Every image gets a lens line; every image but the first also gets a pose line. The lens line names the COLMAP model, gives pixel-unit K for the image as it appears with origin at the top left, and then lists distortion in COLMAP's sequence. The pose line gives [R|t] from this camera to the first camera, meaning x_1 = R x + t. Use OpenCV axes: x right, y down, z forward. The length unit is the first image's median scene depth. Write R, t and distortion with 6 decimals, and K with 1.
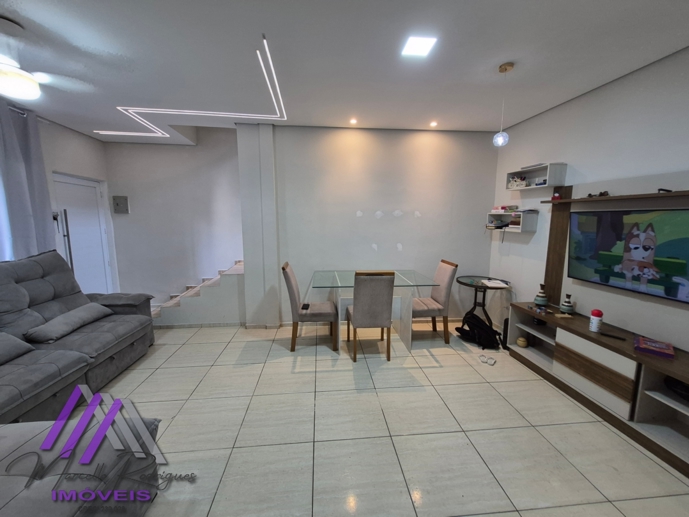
lens RADIAL K [[270.2, 0, 343.8], [0, 270.2, 255.1], [0, 0, 1]] dist [0.001938, -0.000980]
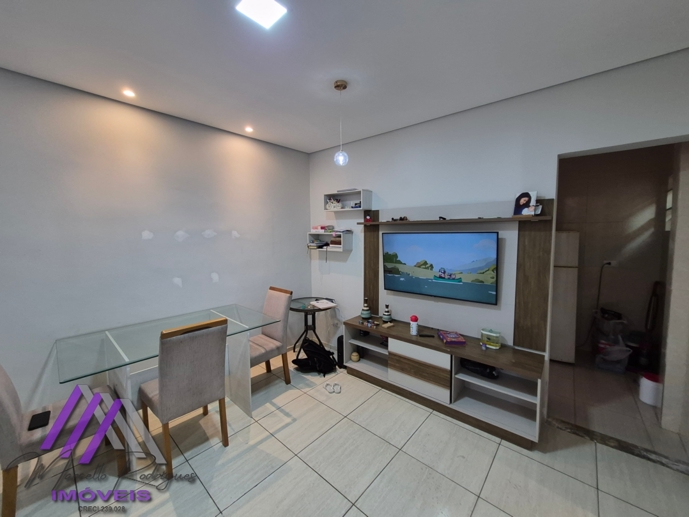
lens RADIAL K [[270.2, 0, 344.8], [0, 270.2, 254.0], [0, 0, 1]] dist [0.001938, -0.000980]
pose [[0.729939, -0.060159, 0.680859, -0.050691], [0.100892, 0.994691, -0.020276, -0.050848], [-0.676025, 0.083493, 0.732133, 0.220355]]
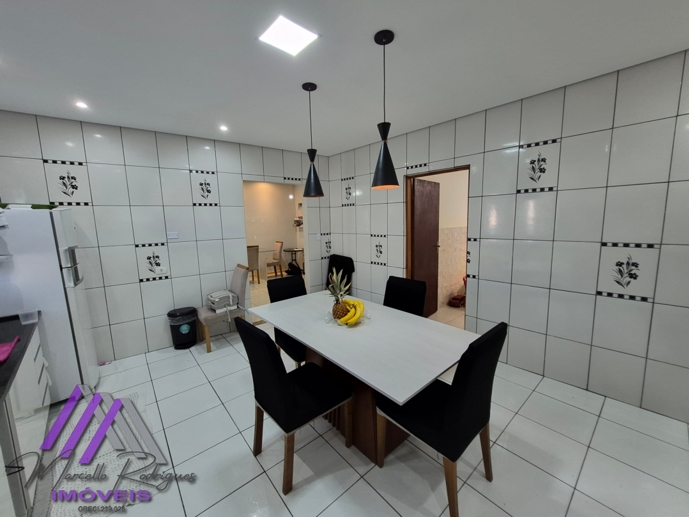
lens RADIAL K [[270.2, 0, 344.1], [0, 270.2, 255.5], [0, 0, 1]] dist [0.001938, -0.000980]
pose [[0.816867, -0.094687, 0.569002, -0.499072], [0.098995, 0.994812, 0.023428, 0.152379], [-0.568268, 0.037191, 0.822003, -1.249658]]
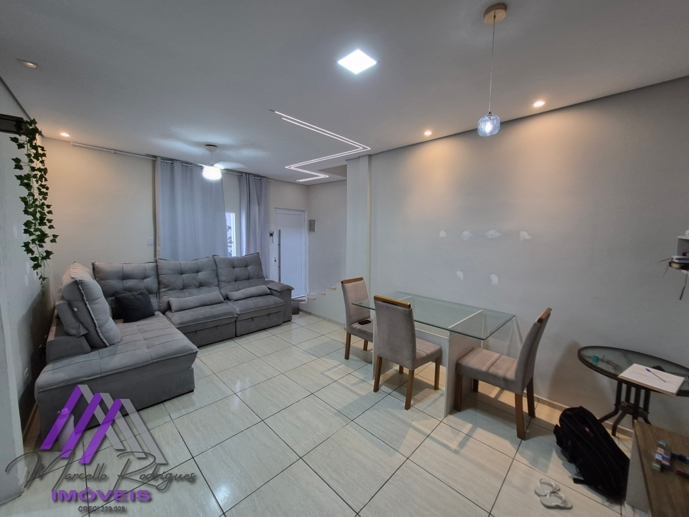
lens RADIAL K [[270.2, 0, 344.3], [0, 270.2, 255.0], [0, 0, 1]] dist [0.001938, -0.000980]
pose [[0.646935, 0.072160, -0.759123, 0.588229], [-0.113510, 0.993534, -0.002293, -0.056687], [0.754050, 0.087651, 0.650943, 0.240162]]
